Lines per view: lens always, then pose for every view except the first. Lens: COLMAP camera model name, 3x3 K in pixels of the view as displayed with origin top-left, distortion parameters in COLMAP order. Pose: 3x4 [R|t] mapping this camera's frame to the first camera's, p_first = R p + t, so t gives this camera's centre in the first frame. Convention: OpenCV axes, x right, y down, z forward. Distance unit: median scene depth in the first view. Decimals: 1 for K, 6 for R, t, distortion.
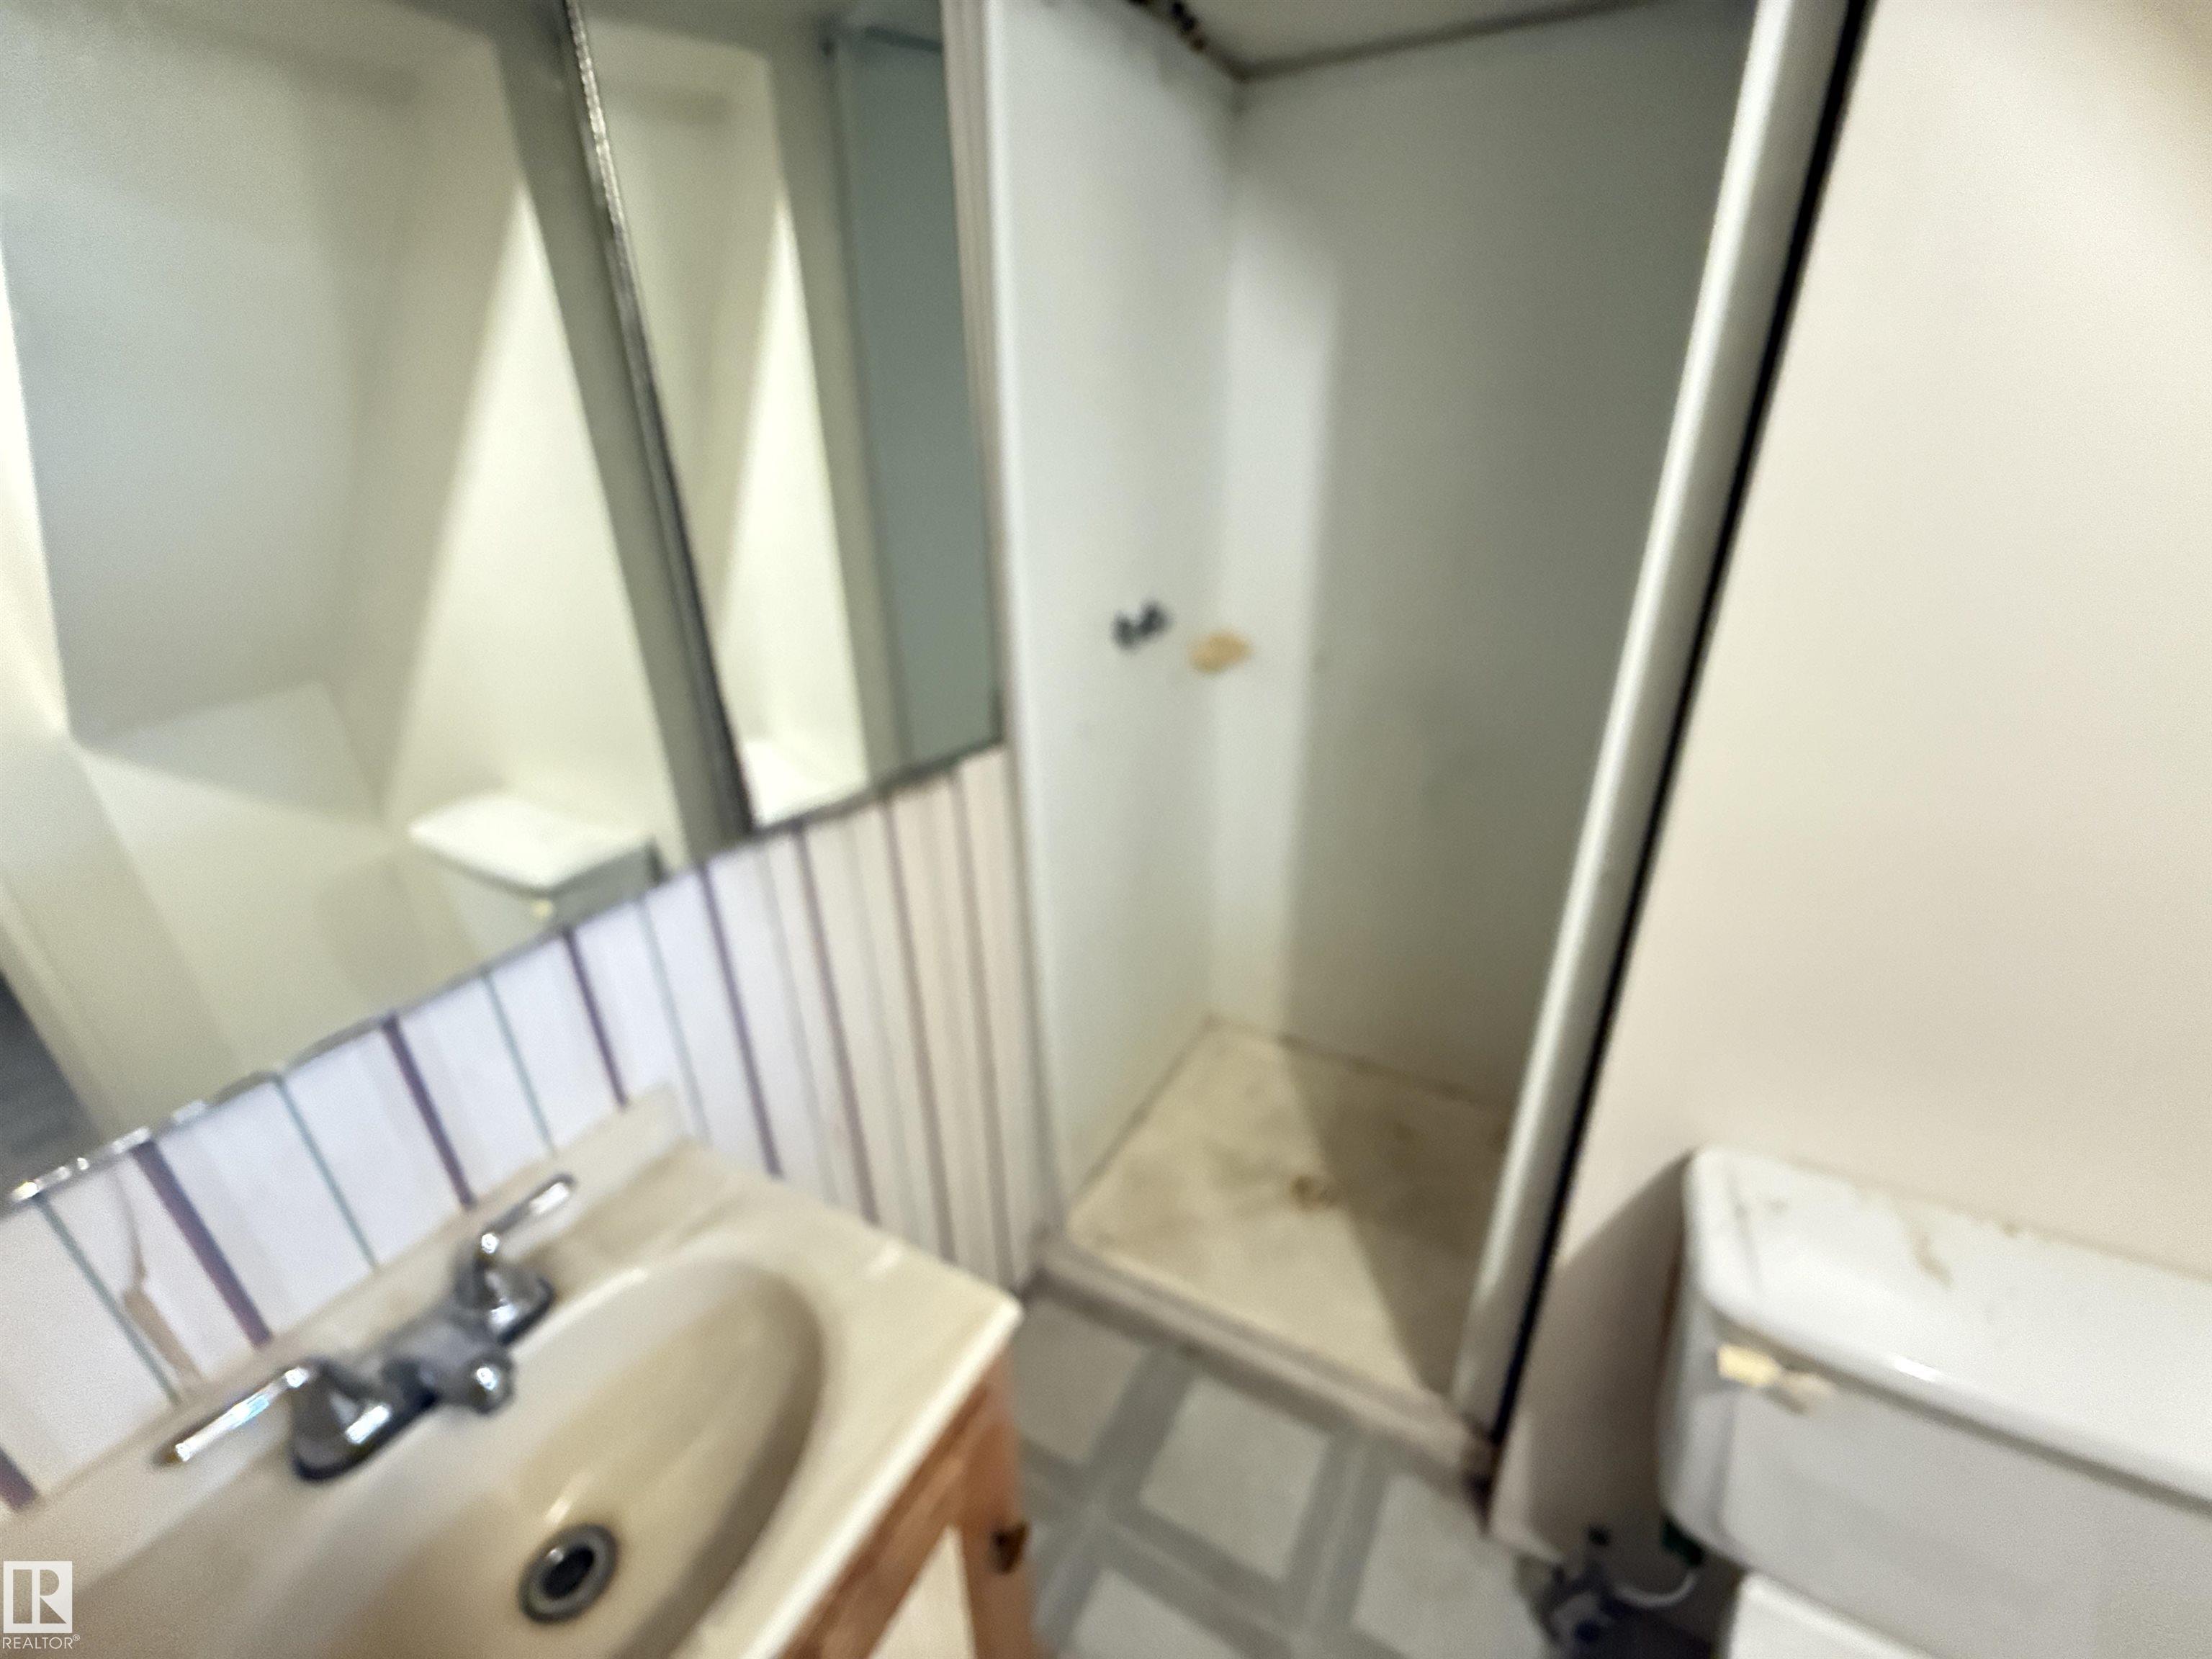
lens RADIAL K [[885.9, 0, 1089.8], [0, 885.9, 828.4], [0, 0, 1]] dist [0.000466, -0.000265]
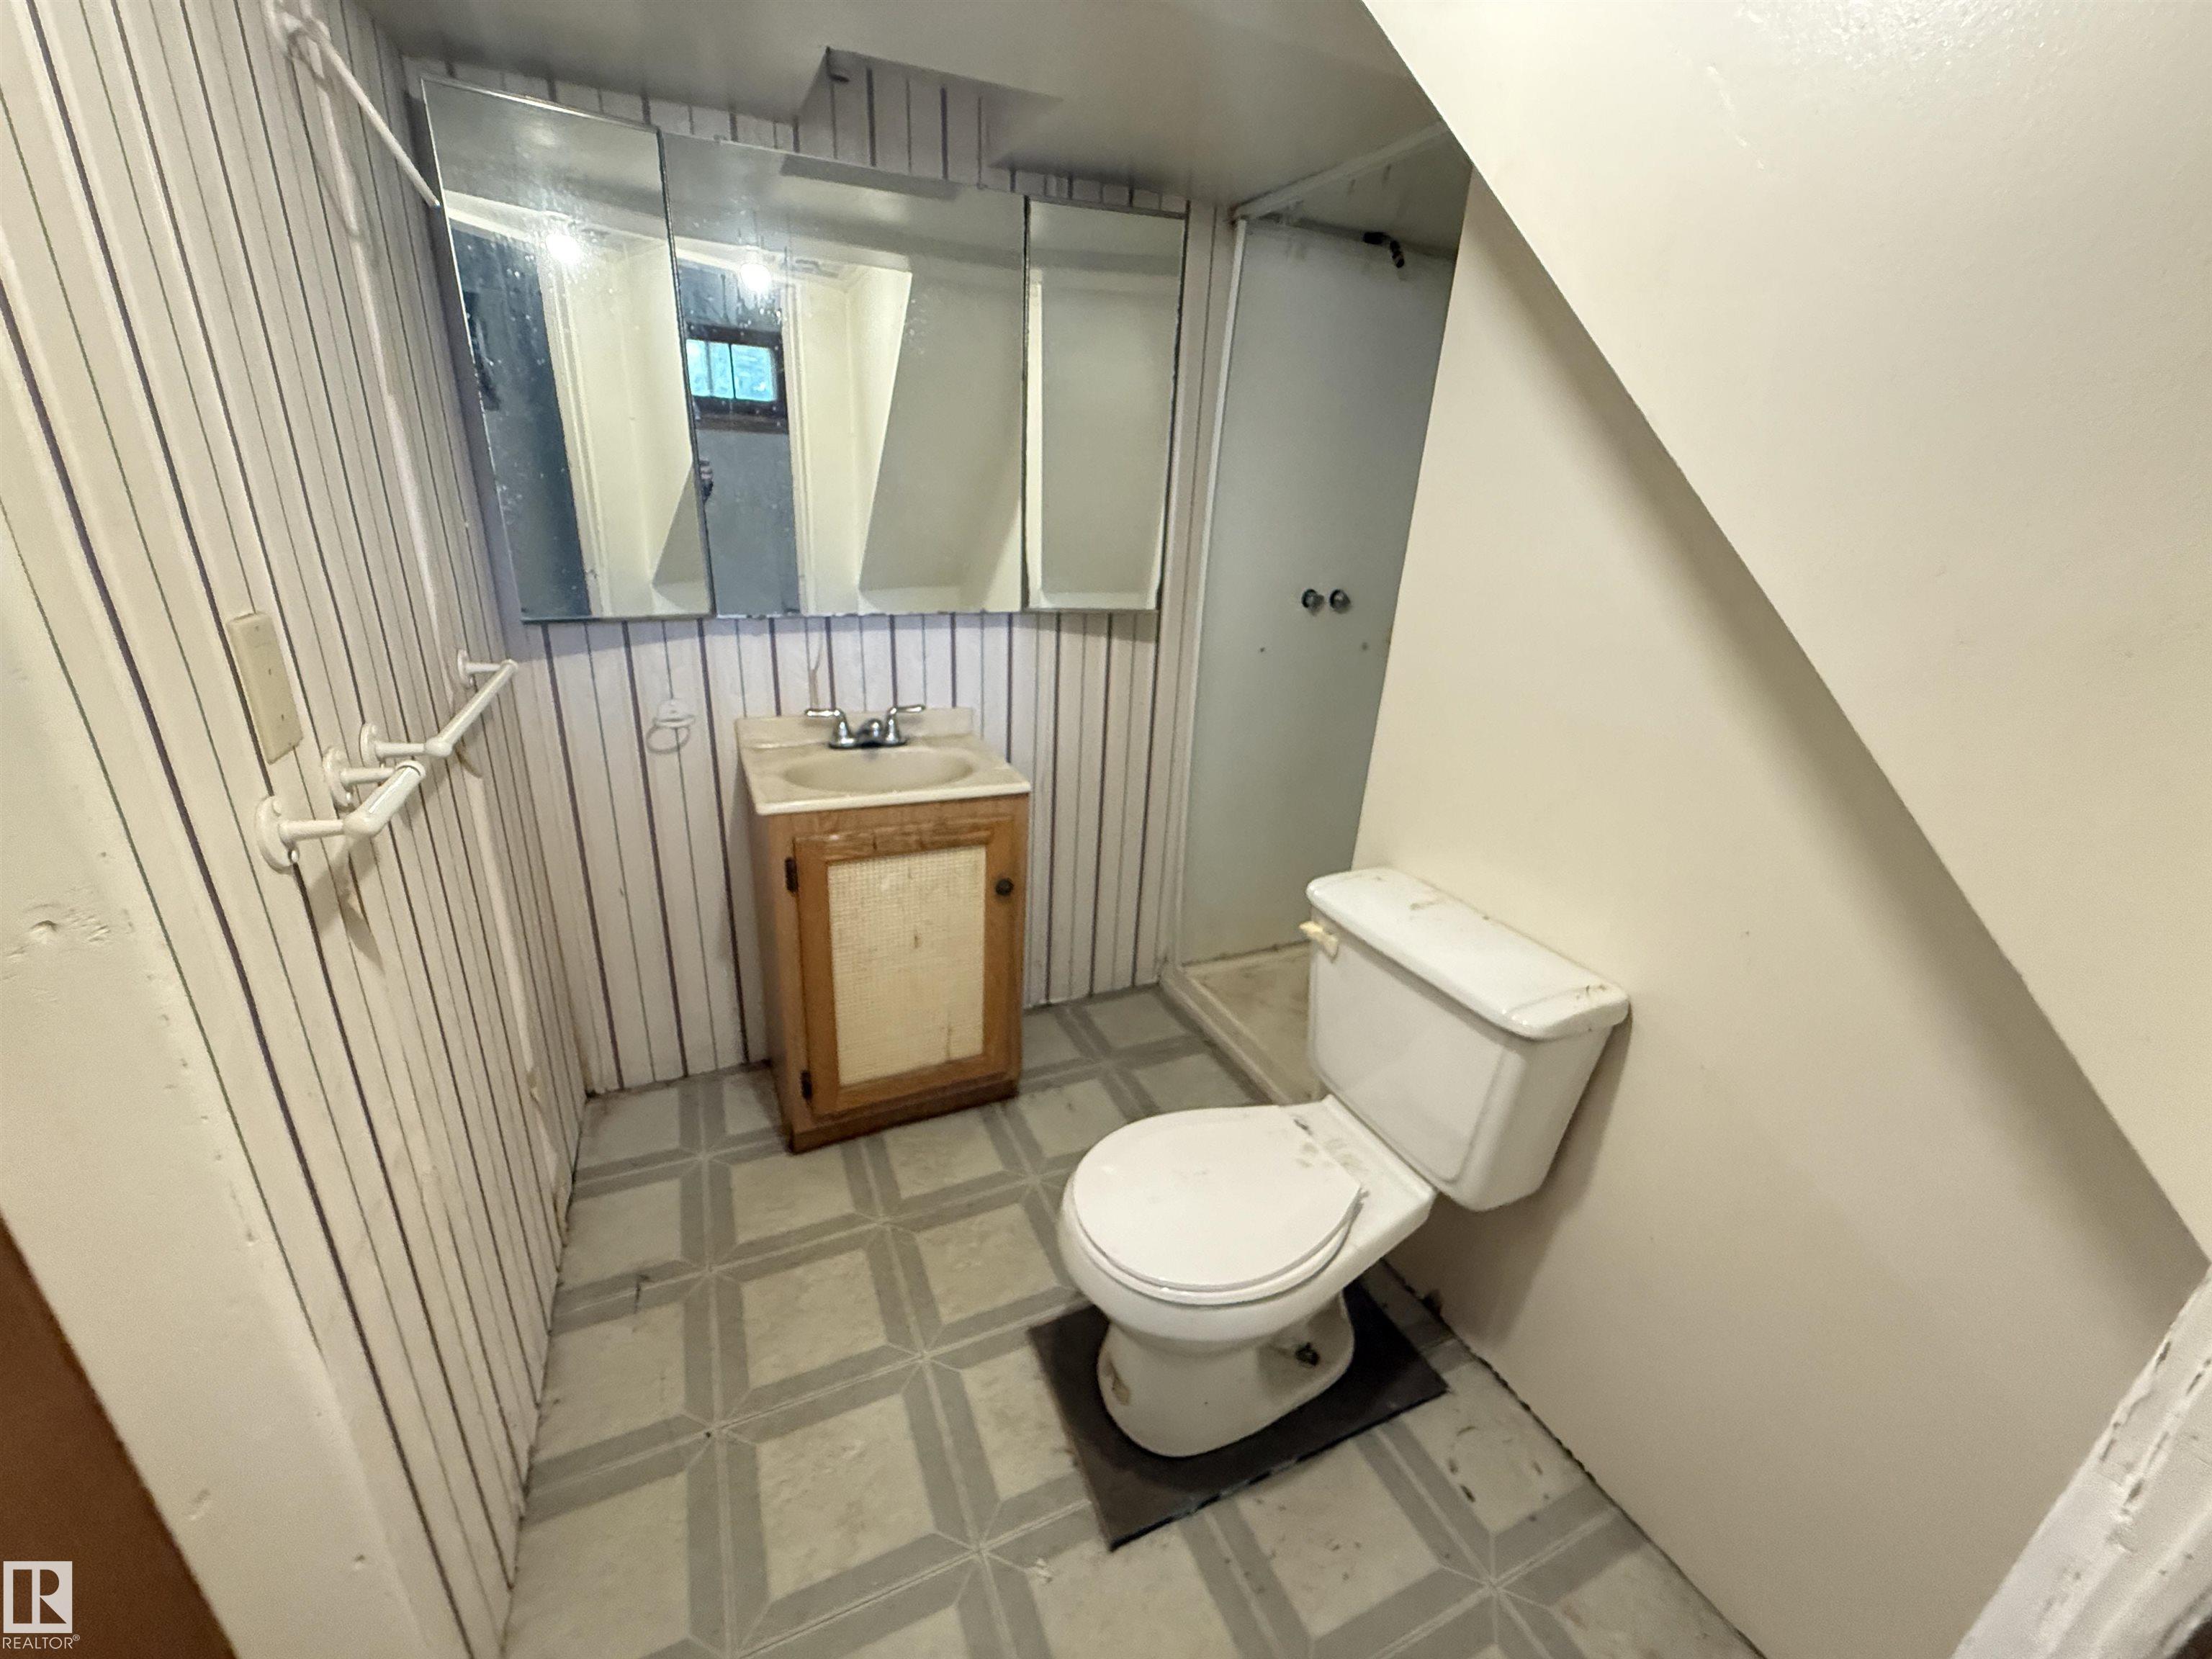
lens RADIAL K [[885.9, 0, 1121.2], [0, 885.9, 831.6], [0, 0, 1]] dist [0.000466, -0.000265]
pose [[0.814665, 0.273971, -0.511137, 1.307321], [-0.309373, 0.950797, 0.016542, 0.485124], [0.490520, 0.144656, 0.859340, -0.923703]]
